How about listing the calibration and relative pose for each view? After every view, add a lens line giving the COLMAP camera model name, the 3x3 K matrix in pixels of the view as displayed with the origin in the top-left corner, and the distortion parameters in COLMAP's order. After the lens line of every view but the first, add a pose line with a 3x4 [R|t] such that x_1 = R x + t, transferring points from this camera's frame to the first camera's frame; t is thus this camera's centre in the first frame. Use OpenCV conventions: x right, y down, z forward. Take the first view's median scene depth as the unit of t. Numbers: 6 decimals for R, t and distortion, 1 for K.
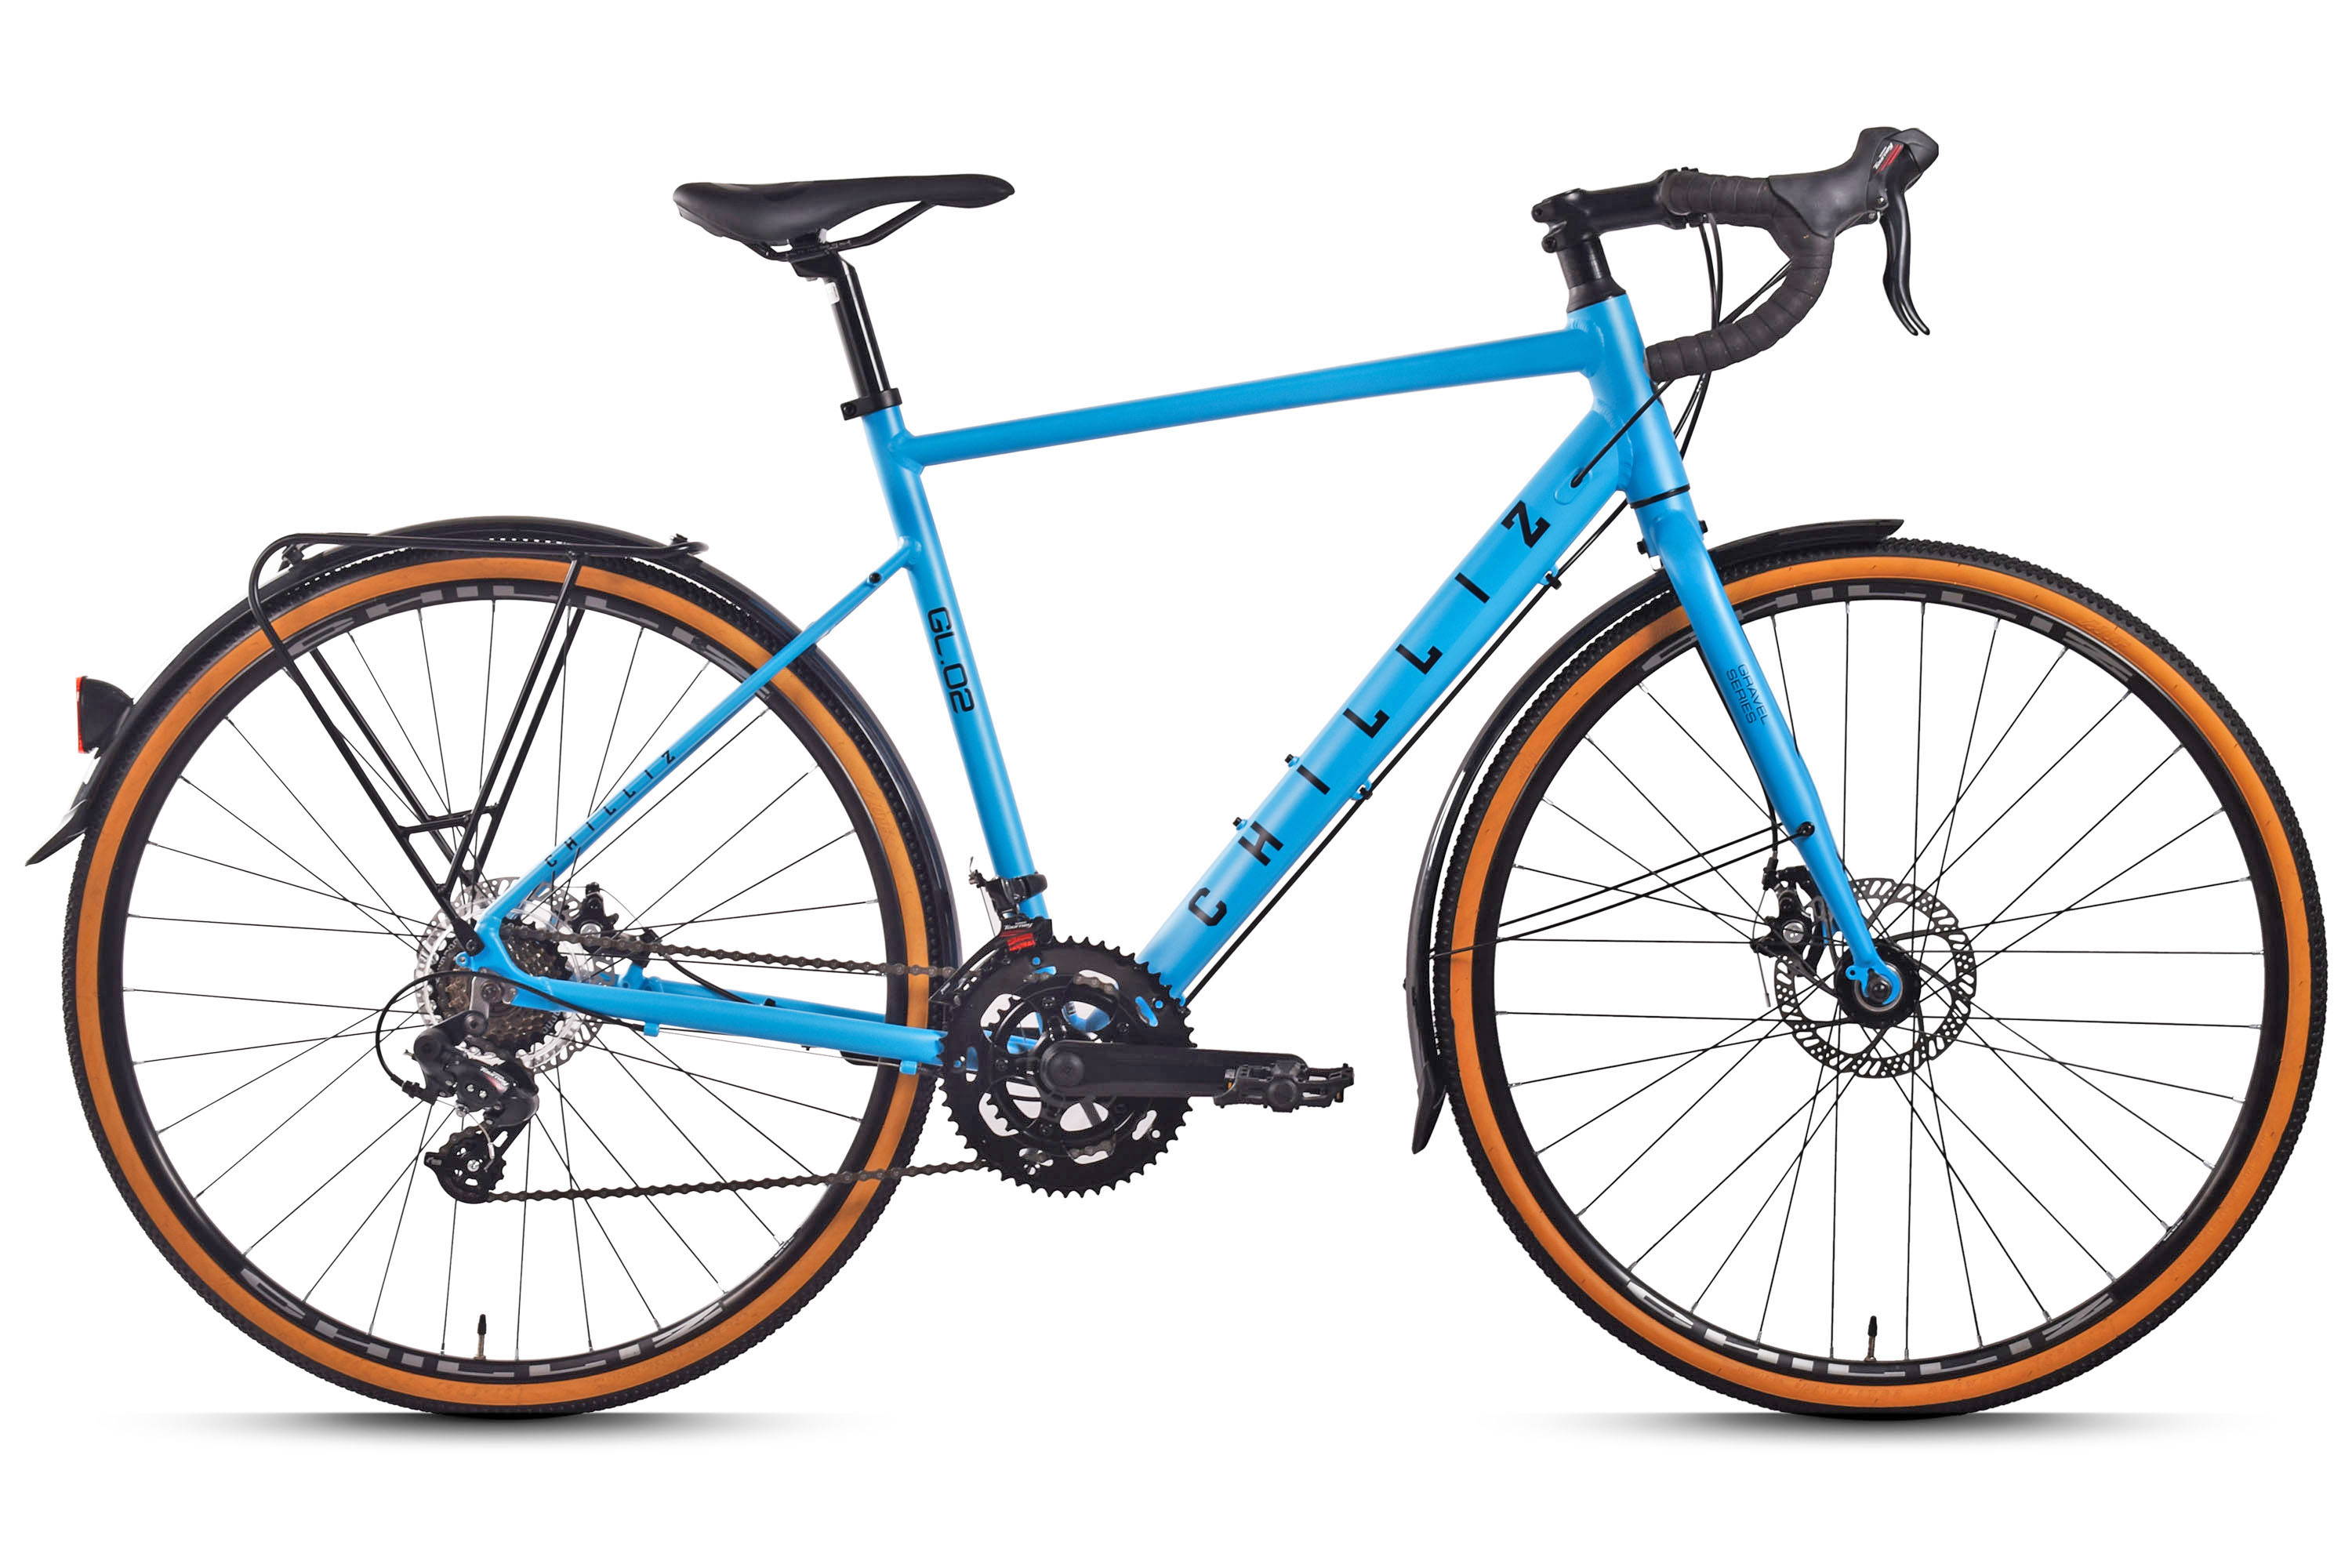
lens RADIAL K [[4929.2, 0, 1176.0], [0, 4929.2, 784.0], [0, 0, 1]] dist [0.035298, 0.192862]
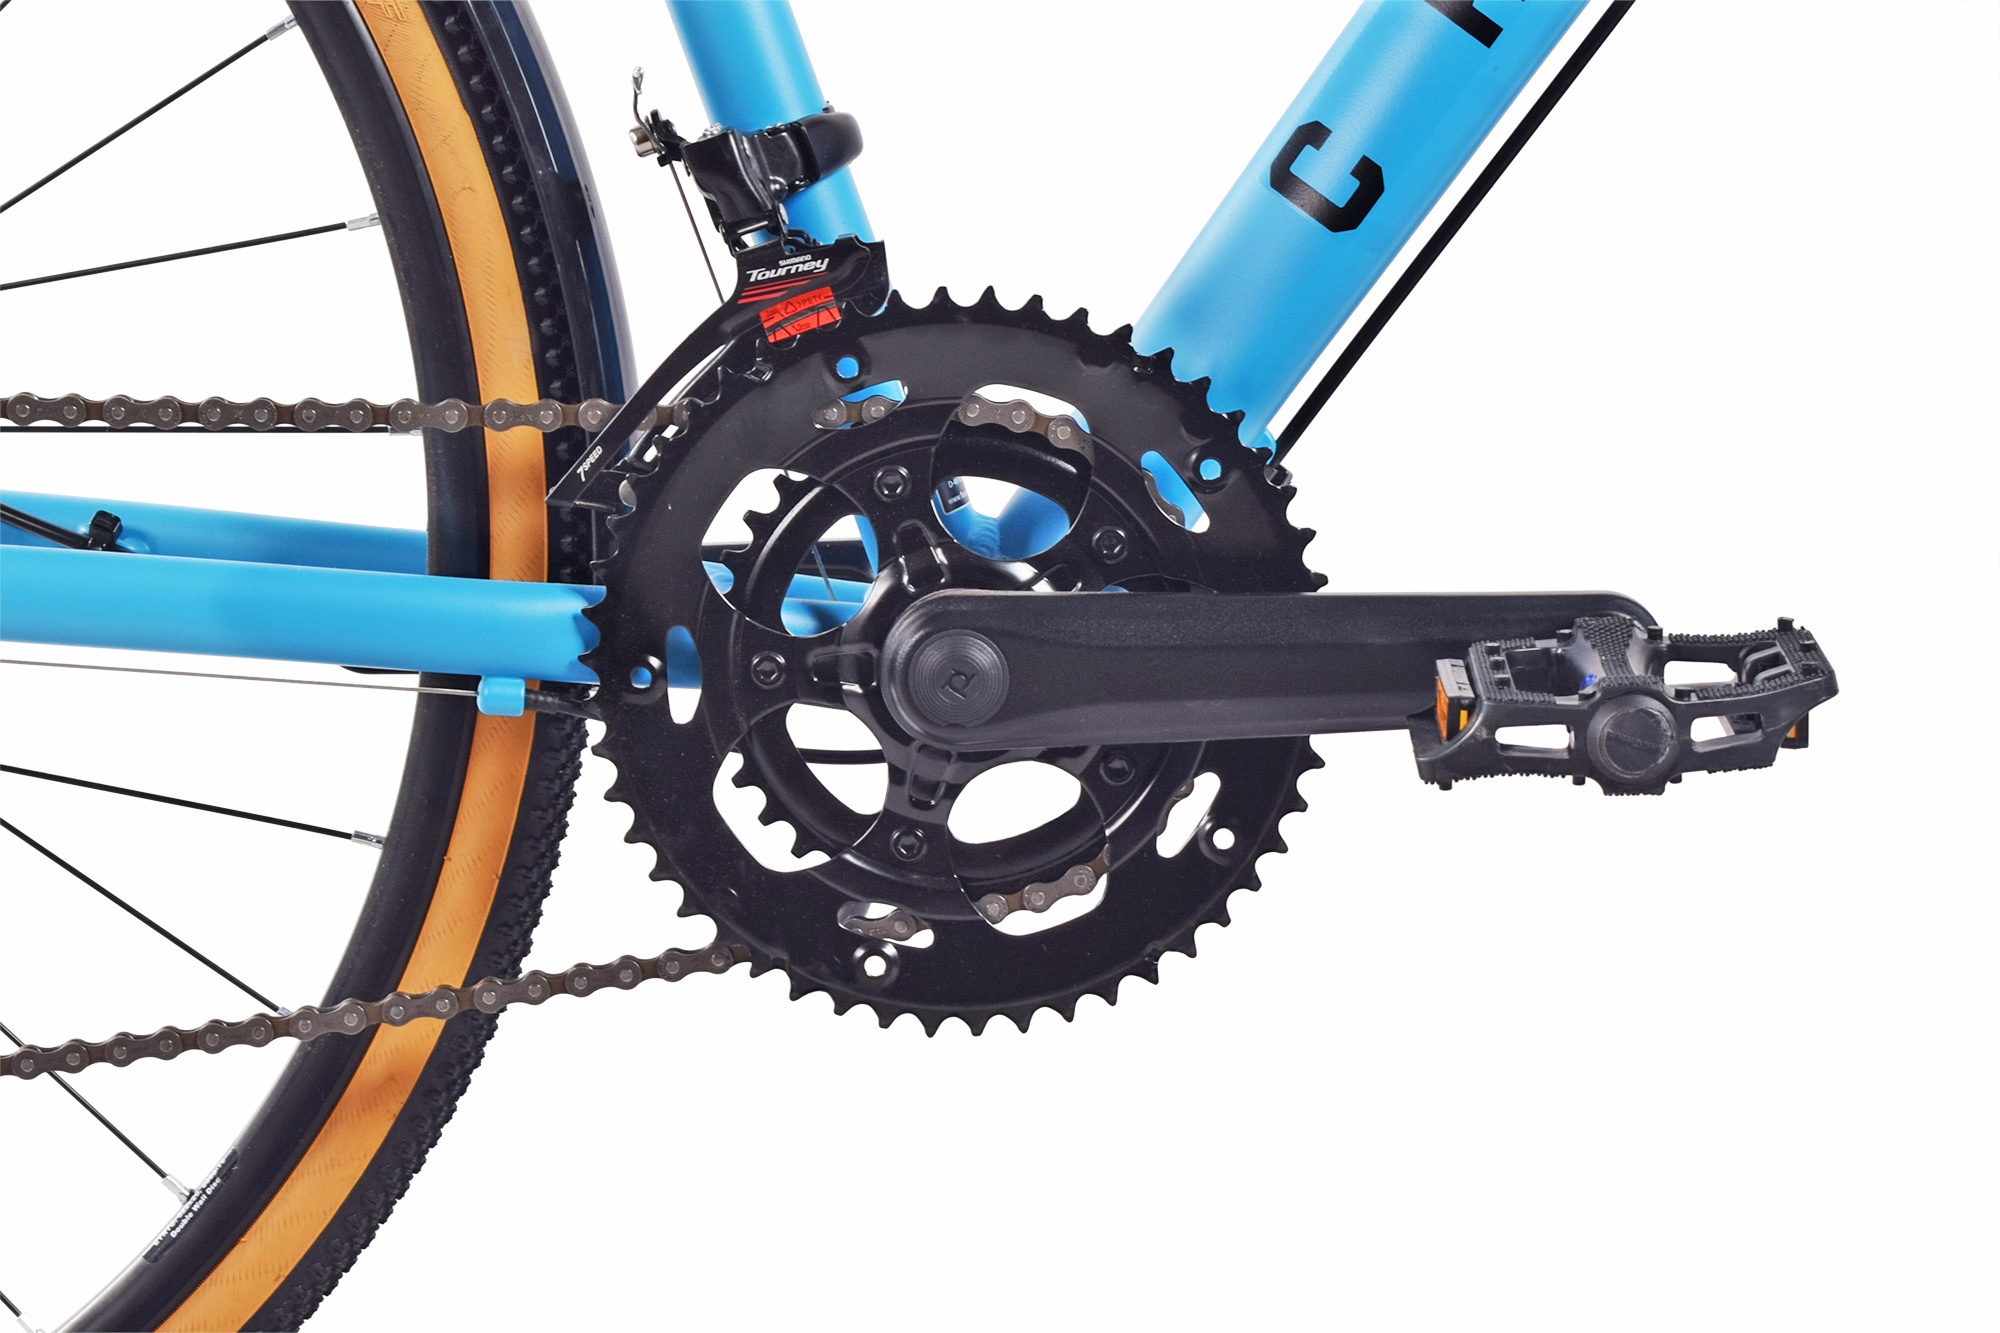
lens RADIAL K [[4921.5, 0, 1000.0], [0, 4921.5, 666.5], [0, 0, 1]] dist [0.048478, -0.014470]
pose [[0.997790, -0.065778, 0.009365, -0.022255], [0.063933, 0.988904, 0.134093, 0.011105], [-0.018081, -0.133198, 0.990924, 0.654372]]
